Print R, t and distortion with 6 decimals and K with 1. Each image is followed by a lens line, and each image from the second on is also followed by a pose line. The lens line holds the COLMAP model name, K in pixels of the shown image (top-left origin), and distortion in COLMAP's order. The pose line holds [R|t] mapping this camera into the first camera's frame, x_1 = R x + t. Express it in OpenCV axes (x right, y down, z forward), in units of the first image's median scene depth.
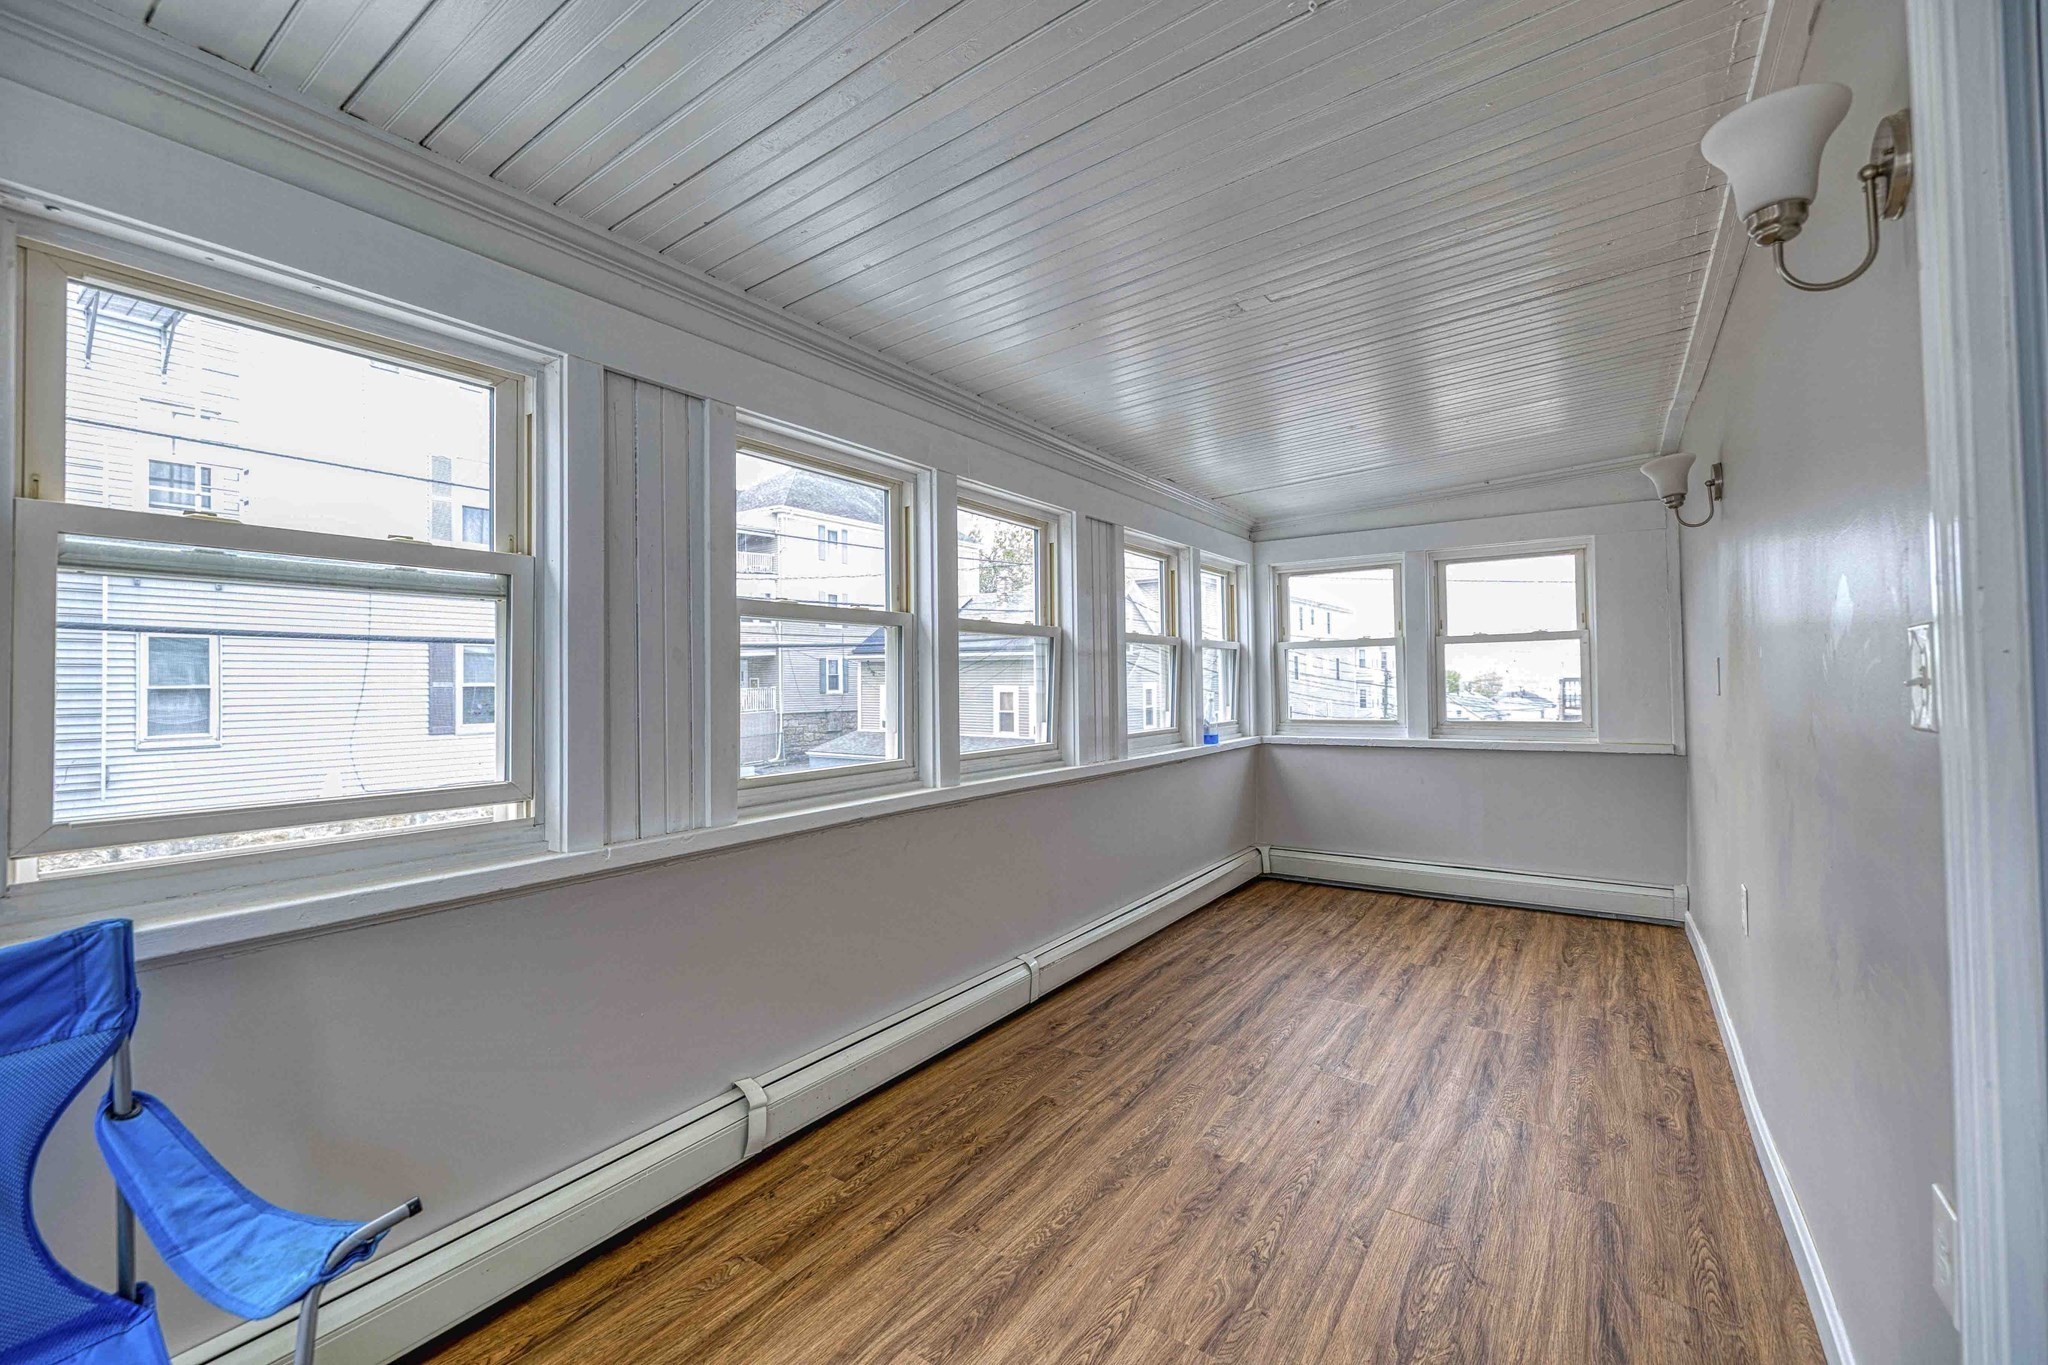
lens RADIAL K [[848.3, 0, 1023.0], [0, 848.3, 674.6], [0, 0, 1]] dist [-0.000026, -0.001019]
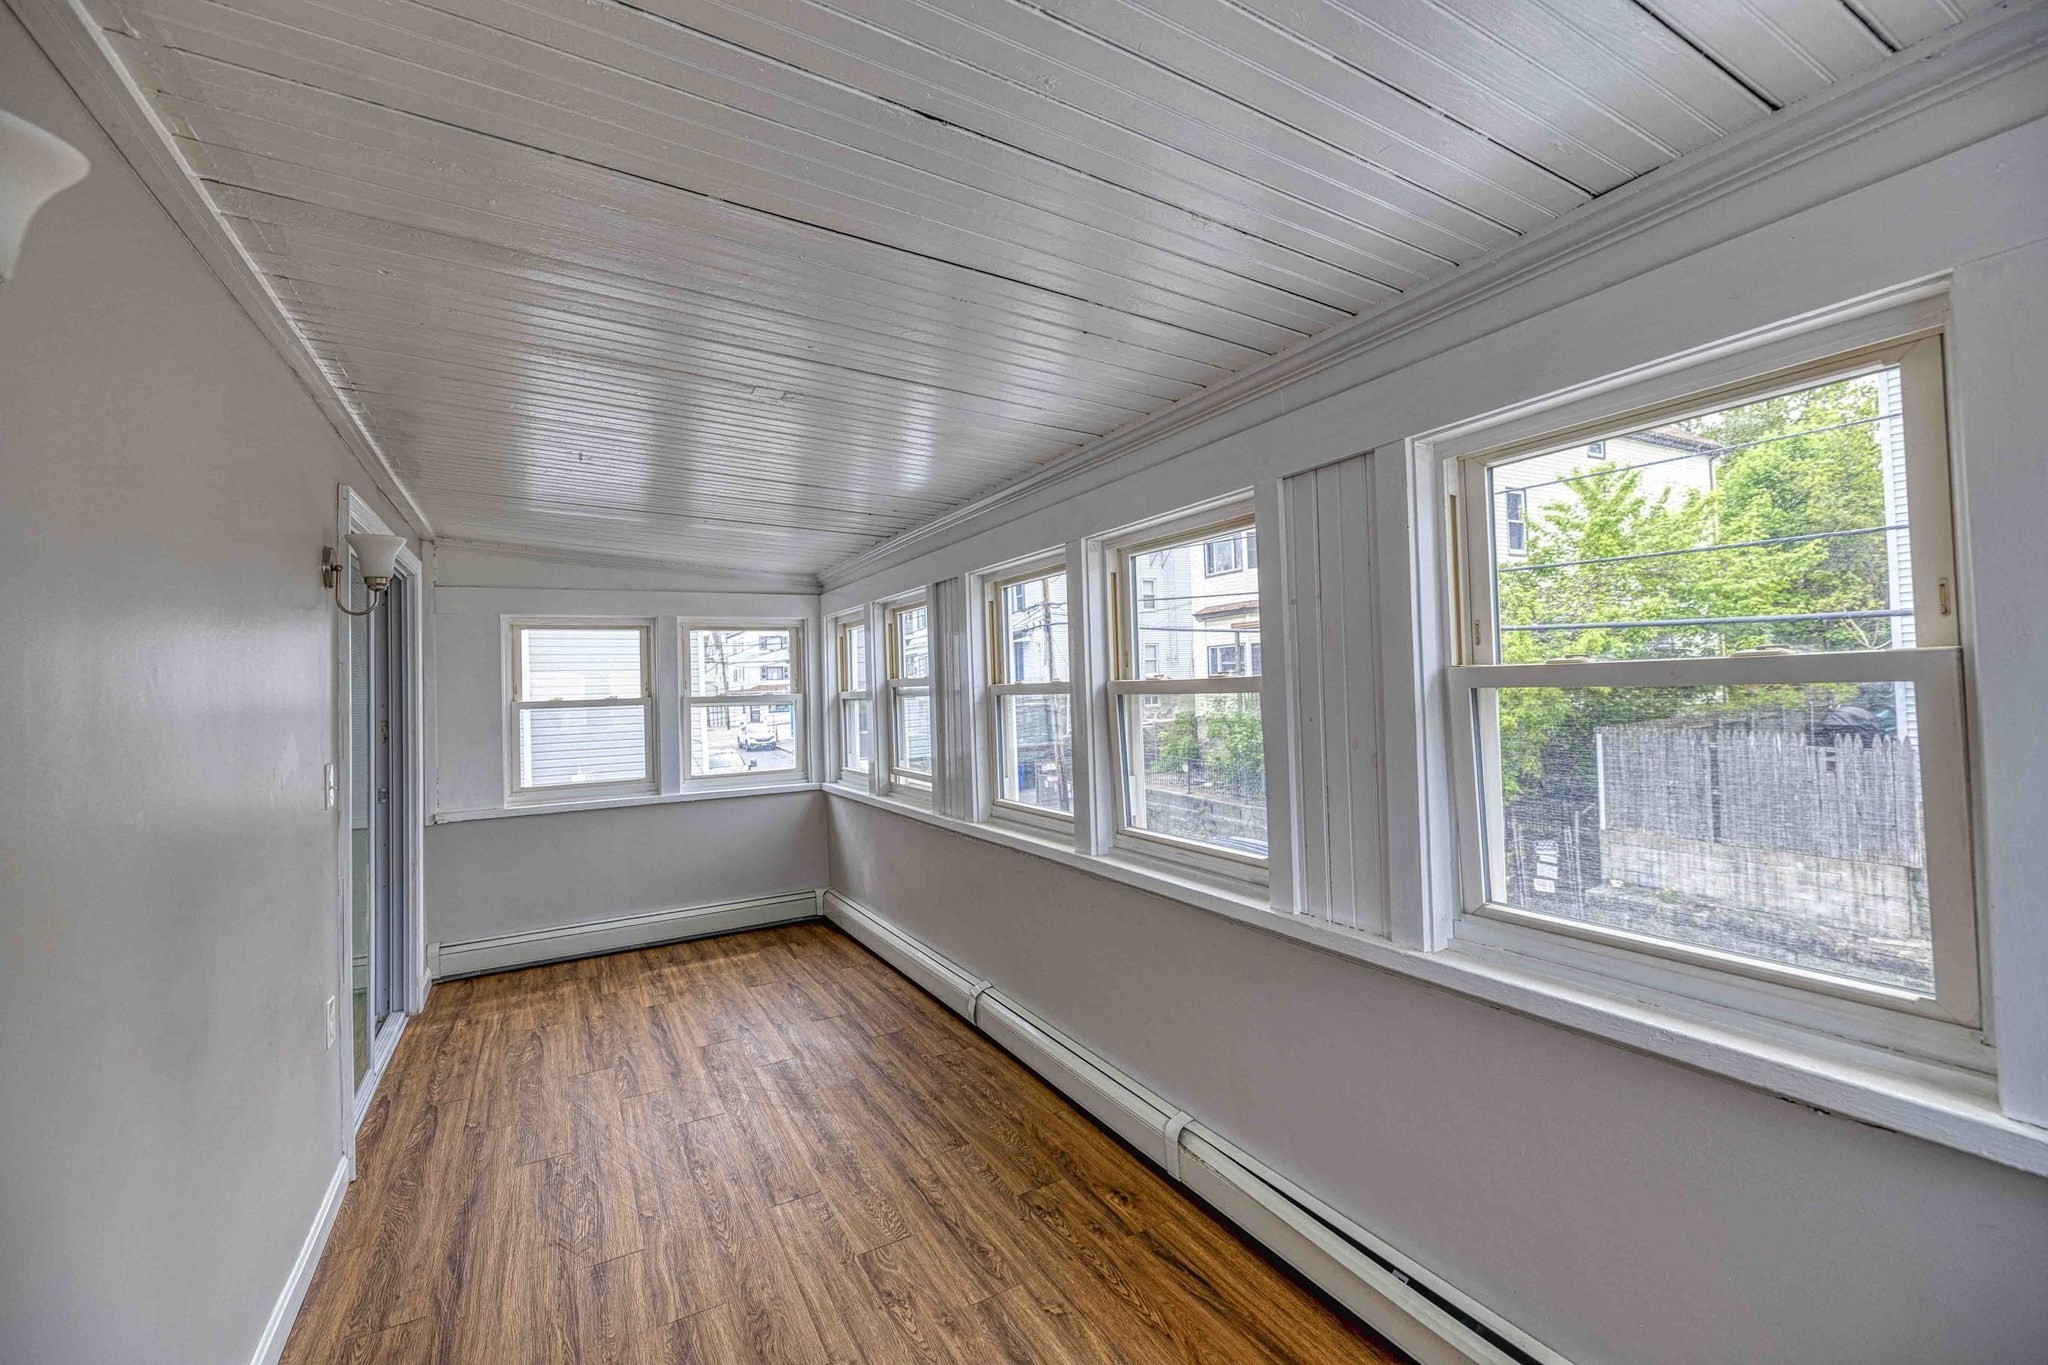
lens RADIAL K [[848.3, 0, 1031.5], [0, 848.3, 697.4], [0, 0, 1]] dist [-0.000026, -0.001019]
pose [[-0.432239, 0.034657, -0.901093, 0.977435], [0.041531, 0.998966, 0.018499, -0.091906], [0.900802, -0.029427, -0.433232, 1.609533]]
